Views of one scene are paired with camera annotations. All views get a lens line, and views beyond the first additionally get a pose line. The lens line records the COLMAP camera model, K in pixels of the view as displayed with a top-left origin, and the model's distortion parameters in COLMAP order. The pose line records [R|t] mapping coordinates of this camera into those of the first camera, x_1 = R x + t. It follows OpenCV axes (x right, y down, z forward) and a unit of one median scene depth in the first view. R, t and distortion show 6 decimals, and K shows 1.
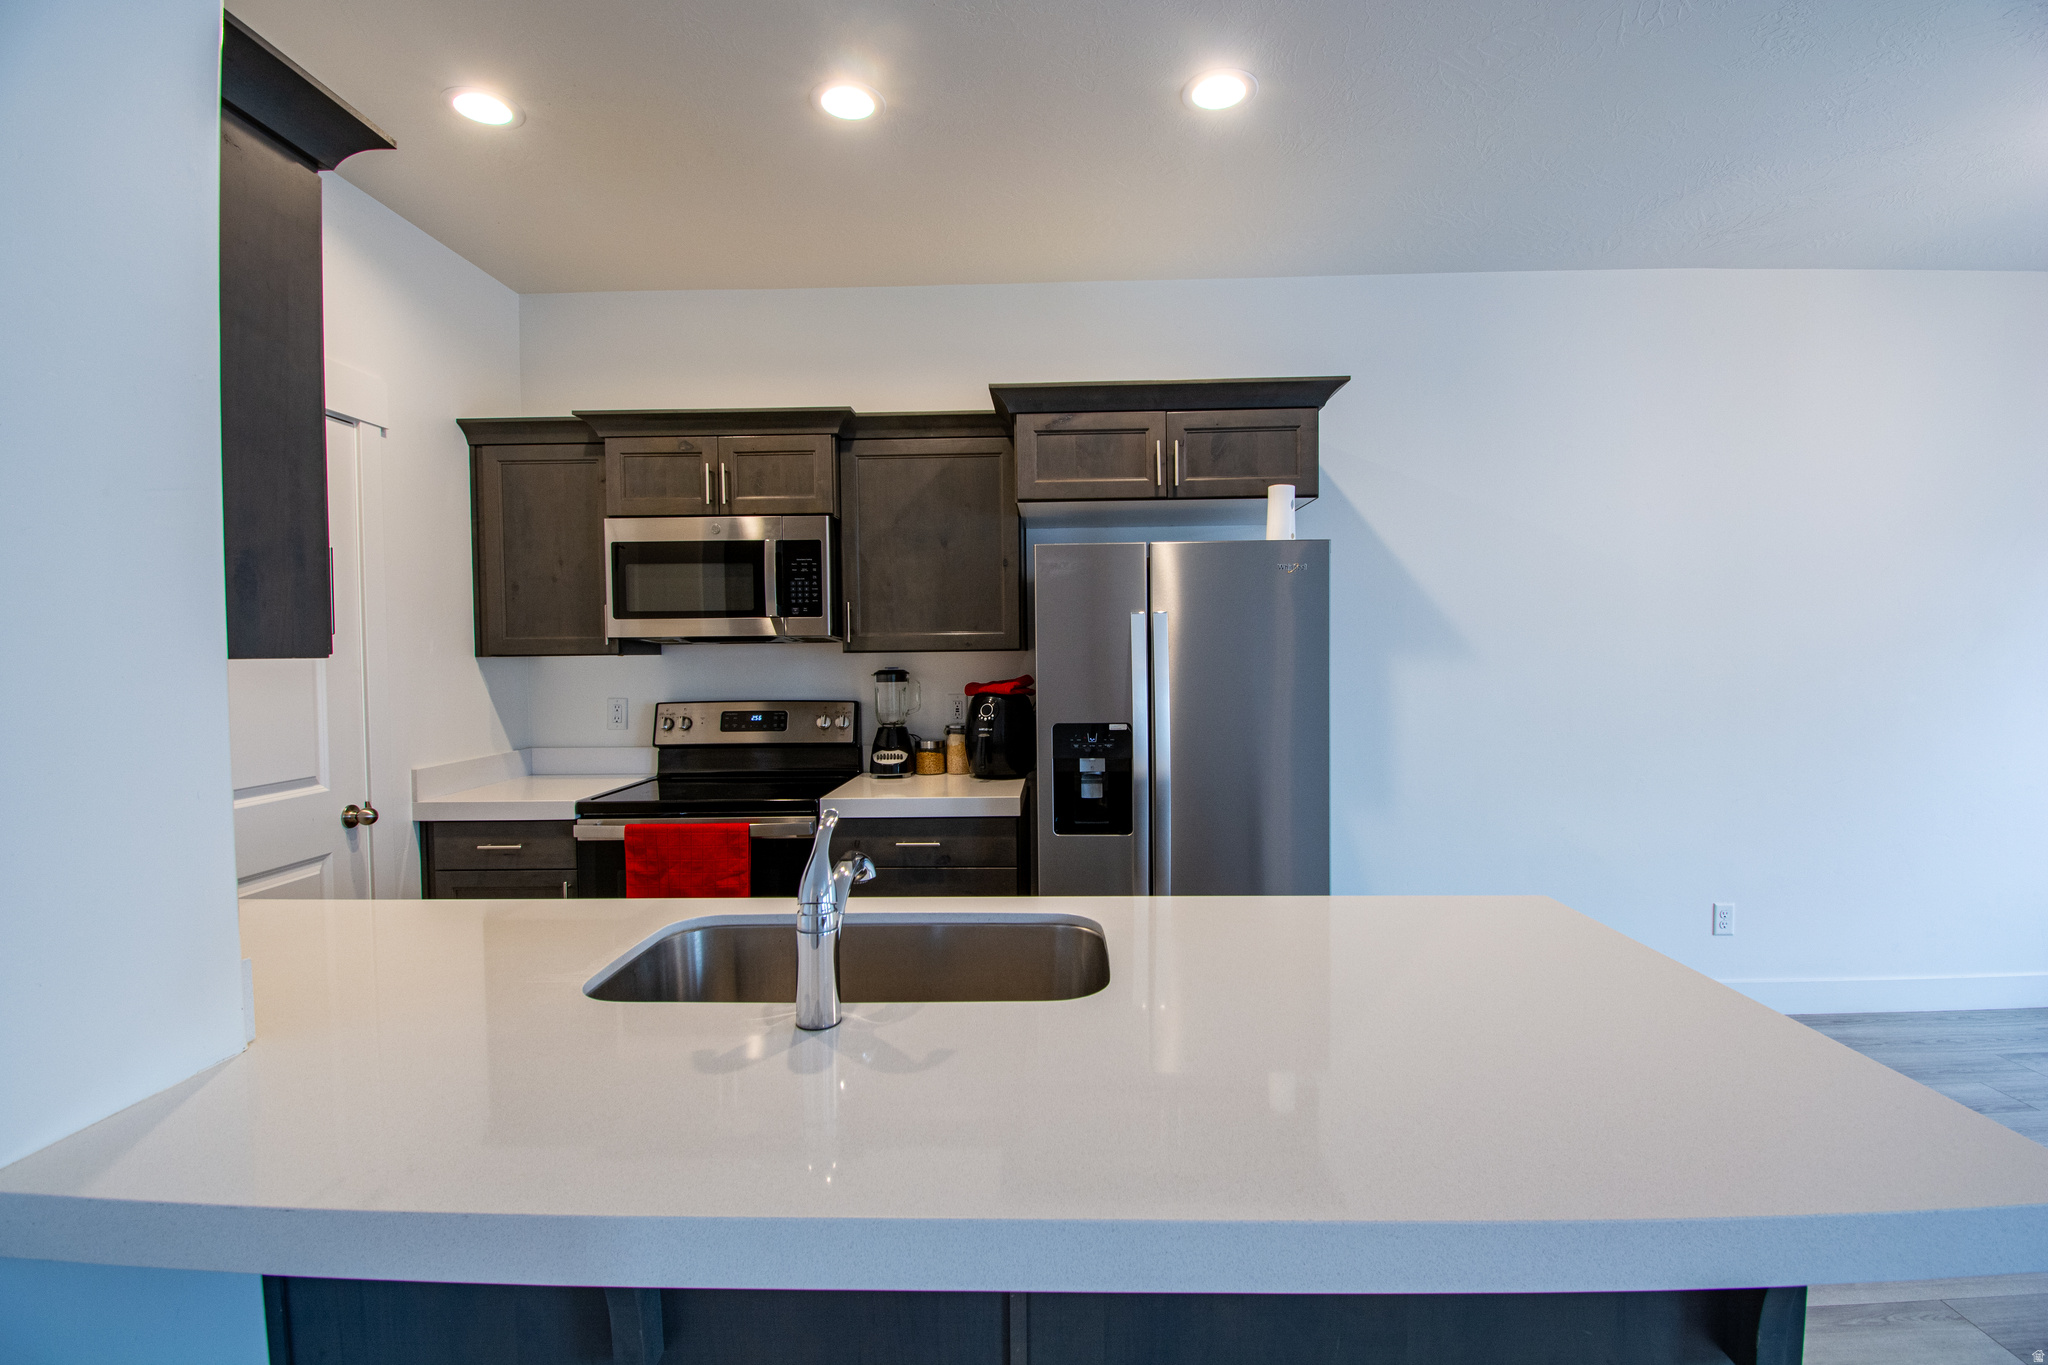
lens RADIAL K [[922.9, 0, 1034.5], [0, 922.9, 678.8], [0, 0, 1]] dist [0.030544, -0.032557]
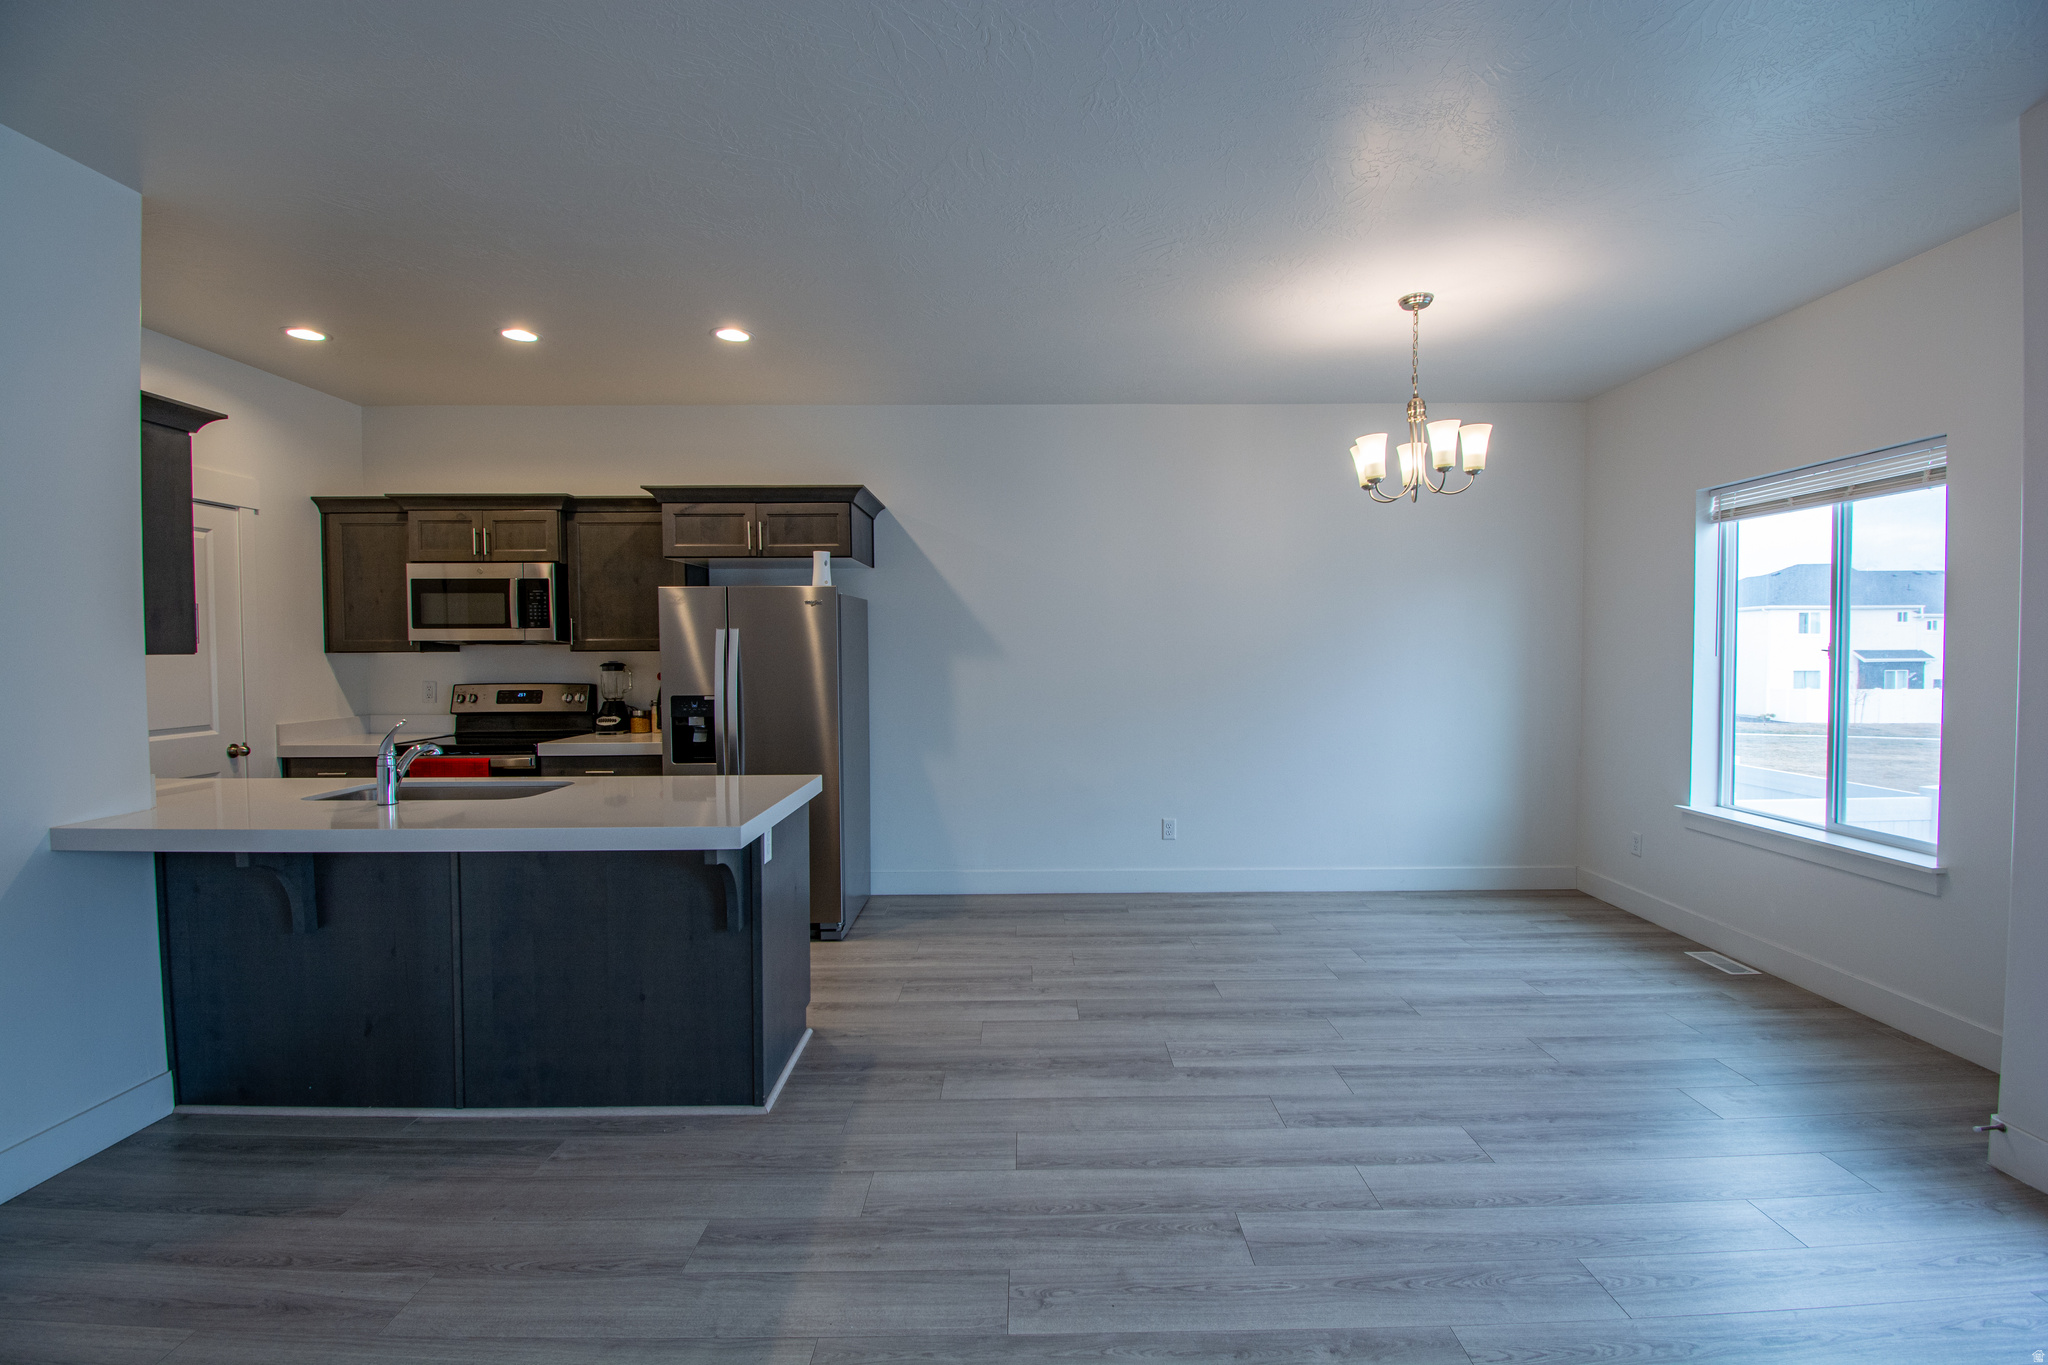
lens RADIAL K [[922.9, 0, 1034.5], [0, 922.9, 678.8], [0, 0, 1]] dist [0.030544, -0.032557]
pose [[0.999406, 0.004979, 0.034107, 0.521005], [-0.005068, 0.999984, 0.002521, 0.009457], [-0.034094, -0.002693, 0.999415, -0.571447]]
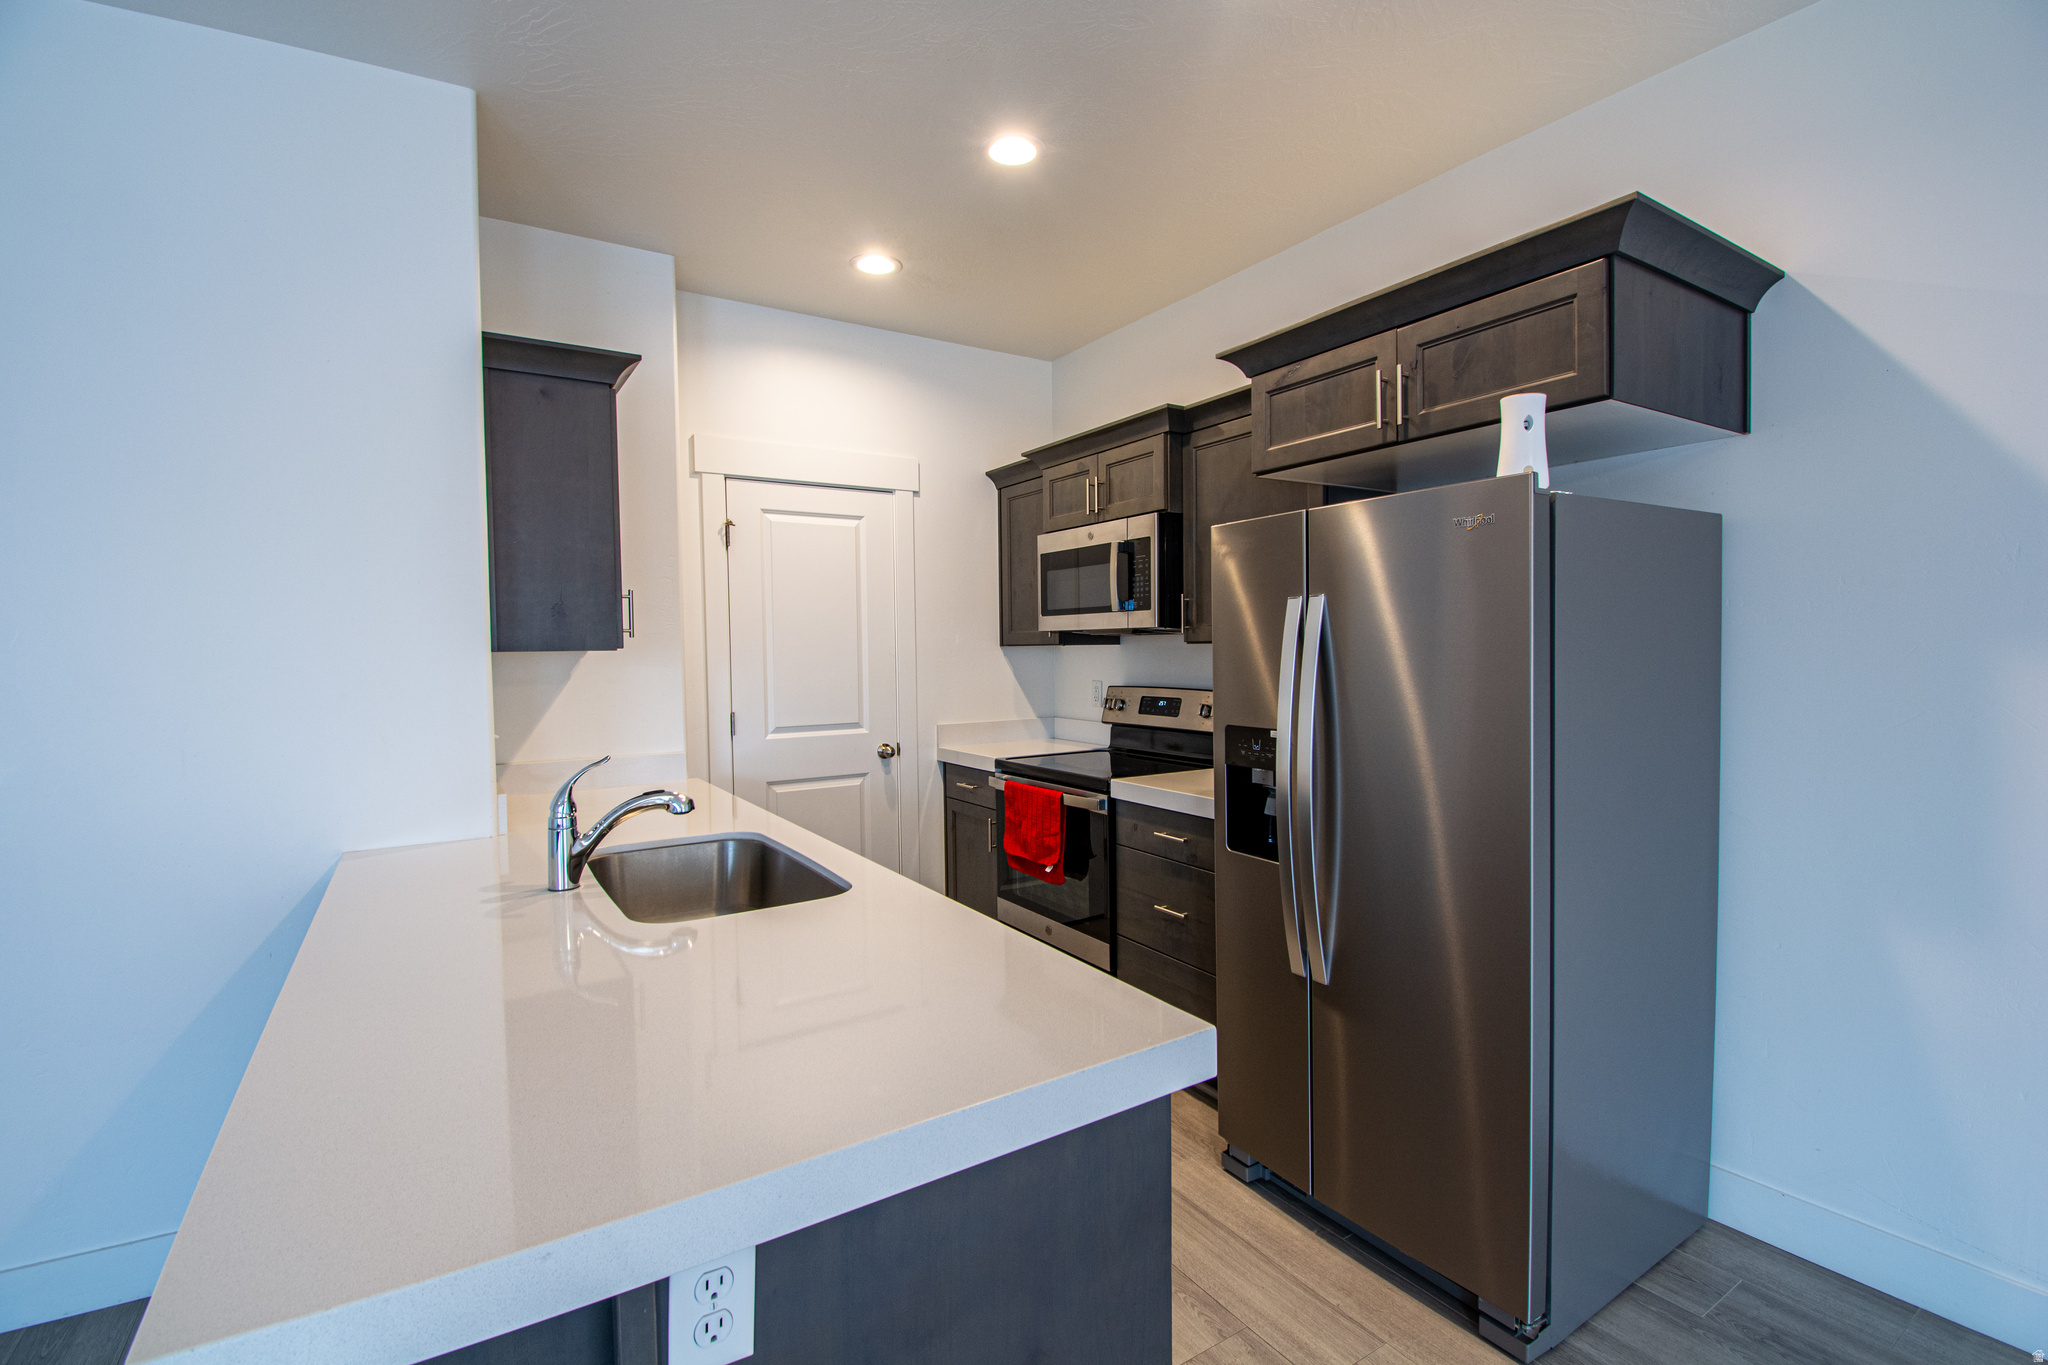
lens RADIAL K [[922.9, 0, 1034.5], [0, 922.9, 678.8], [0, 0, 1]] dist [0.030544, -0.032557]
pose [[0.569298, 0.033042, -0.821467, 0.553649], [-0.019164, 0.999454, 0.026920, -0.014002], [0.821908, 0.000417, 0.569621, 0.289390]]
